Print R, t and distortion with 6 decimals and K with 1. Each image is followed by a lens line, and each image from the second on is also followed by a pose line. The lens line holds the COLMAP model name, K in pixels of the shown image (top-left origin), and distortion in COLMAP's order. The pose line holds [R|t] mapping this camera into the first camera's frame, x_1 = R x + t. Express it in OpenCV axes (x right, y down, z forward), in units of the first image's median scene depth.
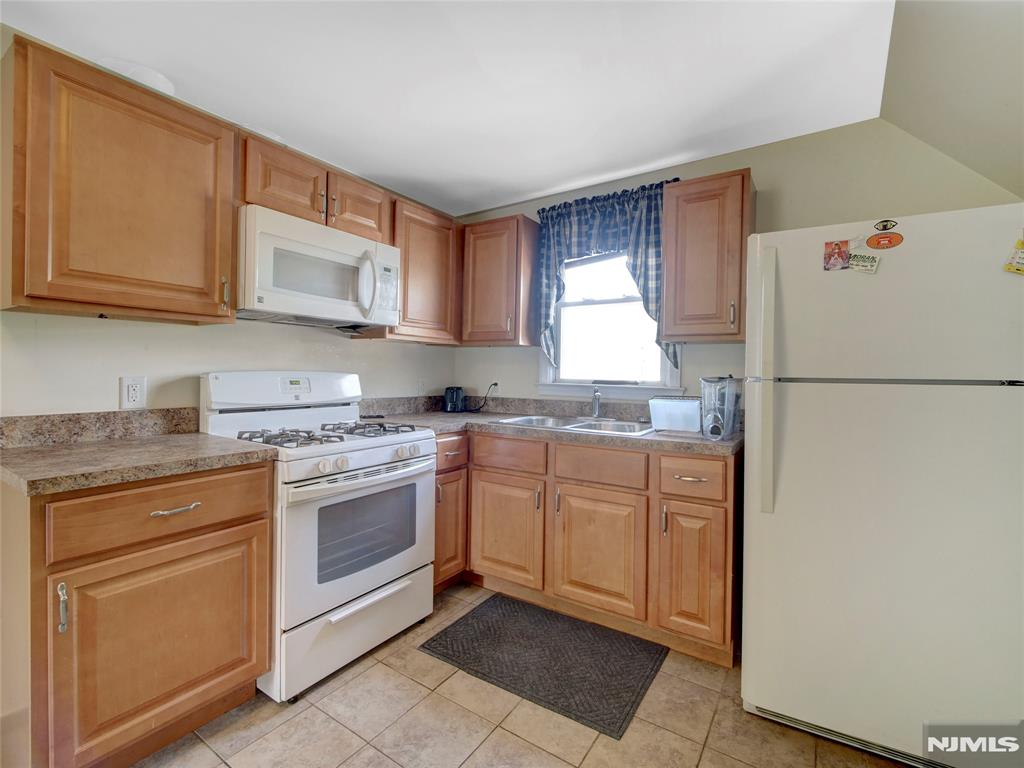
lens RADIAL K [[468.6, 0, 510.2], [0, 468.6, 376.8], [0, 0, 1]] dist [-0.003558, -0.002720]
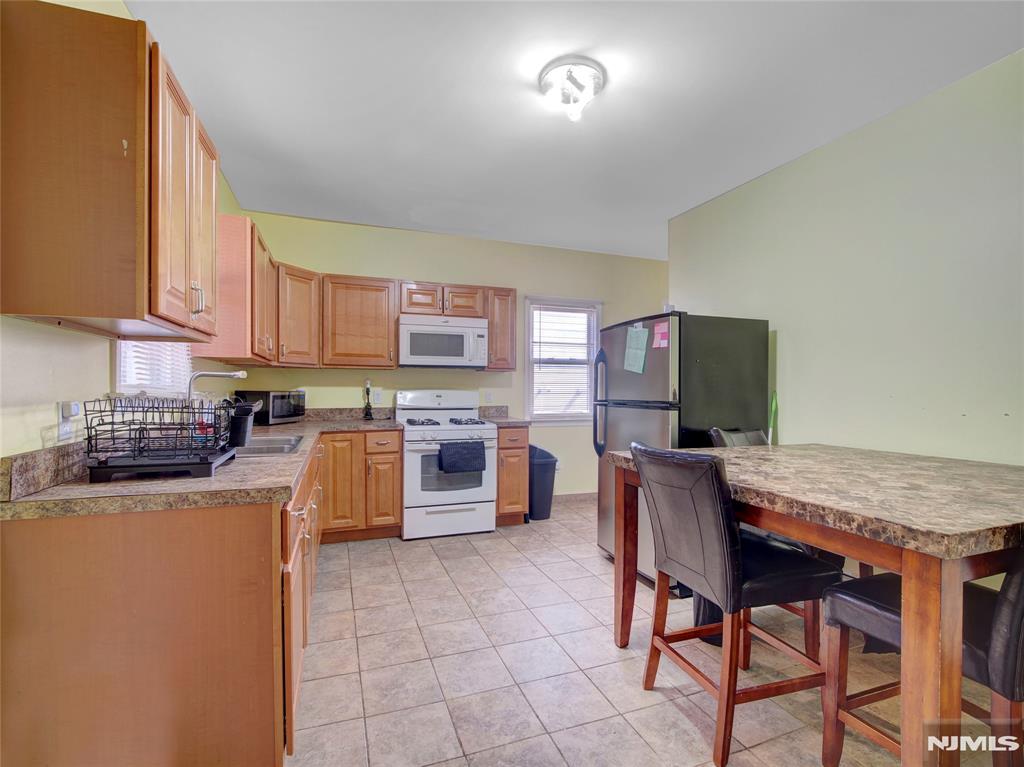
lens RADIAL K [[468.6, 0, 508.4], [0, 468.6, 389.4], [0, 0, 1]] dist [-0.003558, -0.002720]
pose [[0.802969, -0.006957, -0.595981, 1.019628], [0.002691, 0.999964, -0.008048, 0.001294], [0.596015, 0.004859, 0.802958, -0.410947]]
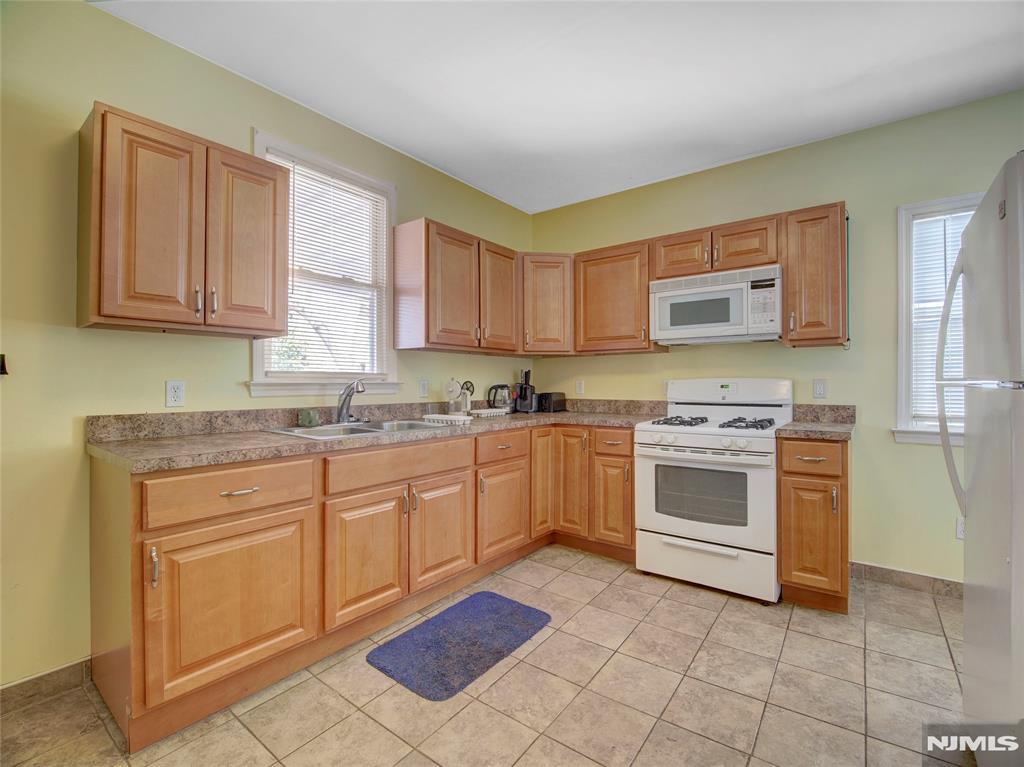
lens RADIAL K [[468.6, 0, 511.5], [0, 468.6, 383.2], [0, 0, 1]] dist [-0.003558, -0.002720]
pose [[-0.075643, -0.009840, -0.997086, 1.061247], [-0.003532, 0.999948, -0.009600, 0.019598], [0.997129, 0.002795, -0.075674, 0.546039]]
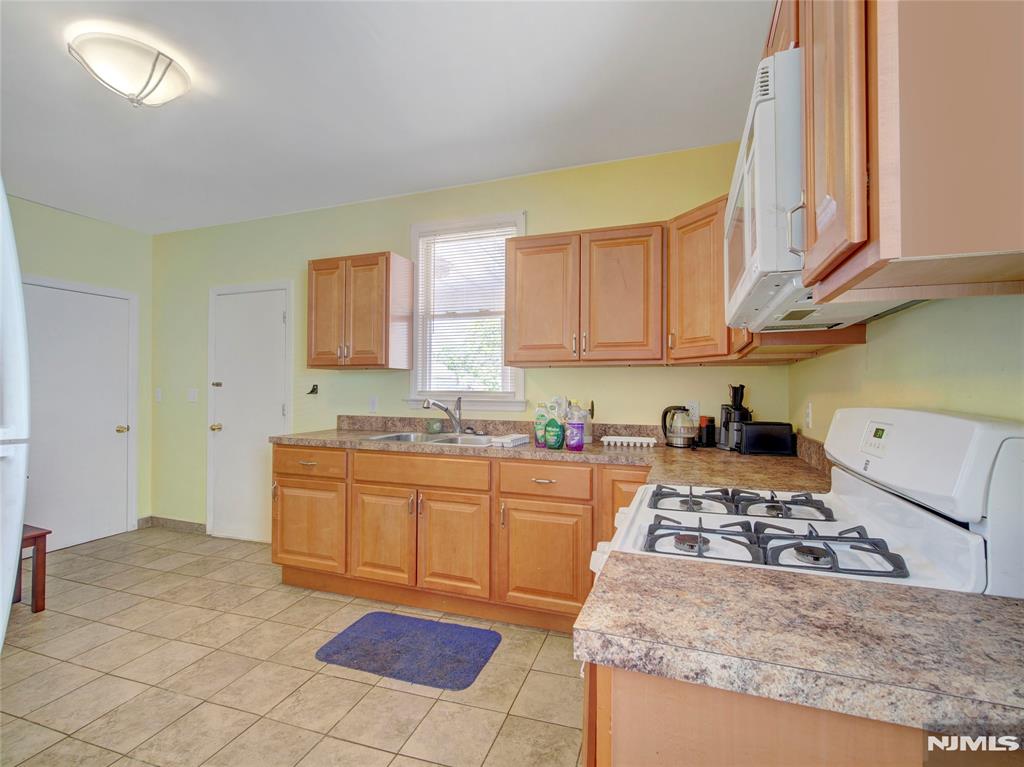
lens RADIAL K [[468.6, 0, 514.5], [0, 468.6, 381.6], [0, 0, 1]] dist [-0.003558, -0.002720]
pose [[-0.968295, -0.021417, -0.248890, 0.034049], [-0.017745, 0.999698, -0.016986, -0.029528], [0.249178, -0.012031, -0.968383, 1.529716]]
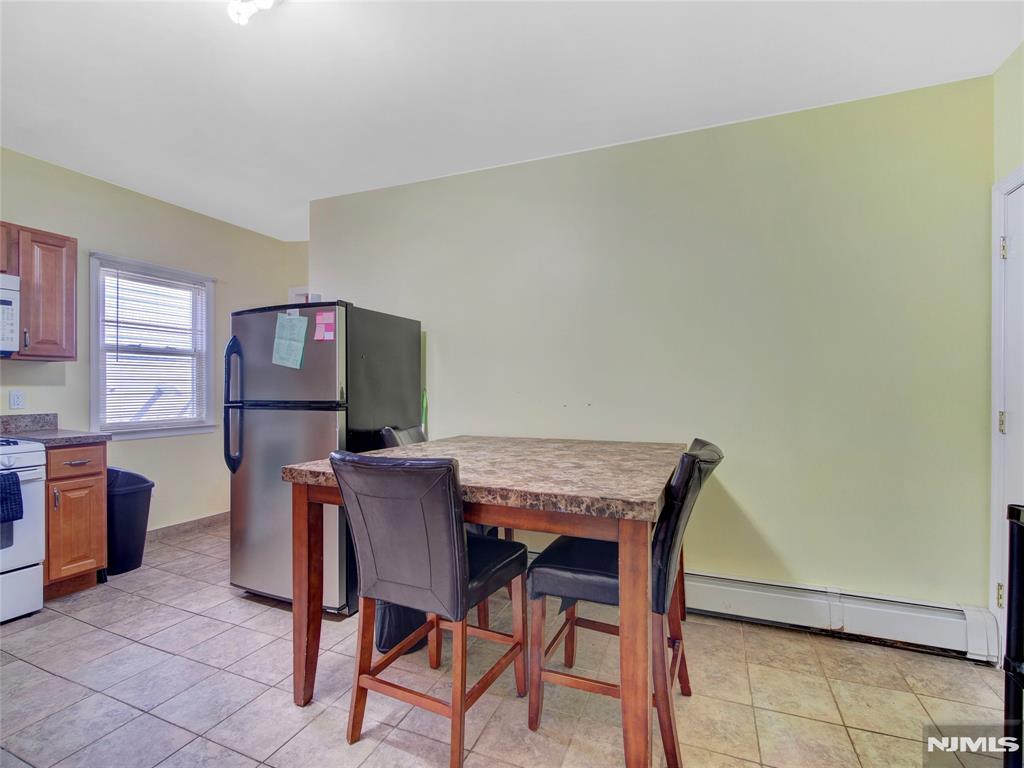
lens RADIAL K [[468.6, 0, 507.0], [0, 468.6, 388.4], [0, 0, 1]] dist [-0.003558, -0.002720]
pose [[0.983149, -0.010505, 0.182506, 0.805387], [0.010878, 0.999940, -0.001041, 0.000270], [-0.182484, 0.003009, 0.983204, -0.319327]]
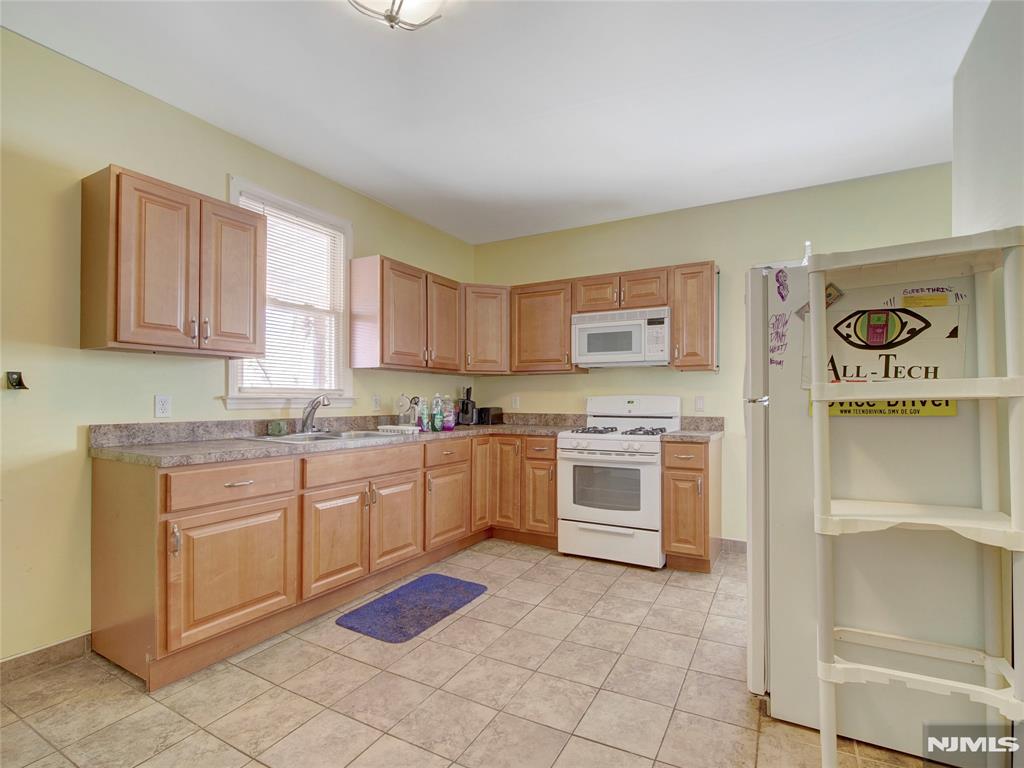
lens RADIAL K [[489.6, 0, 529.7], [0, 489.6, 400.8], [0, 0, 1]] dist [-0.001543, -0.000415]
pose [[0.082852, -0.006006, -0.996544, 1.405232], [-0.006599, 0.999957, -0.006575, 0.023446], [0.996540, 0.007121, 0.082809, 0.558759]]
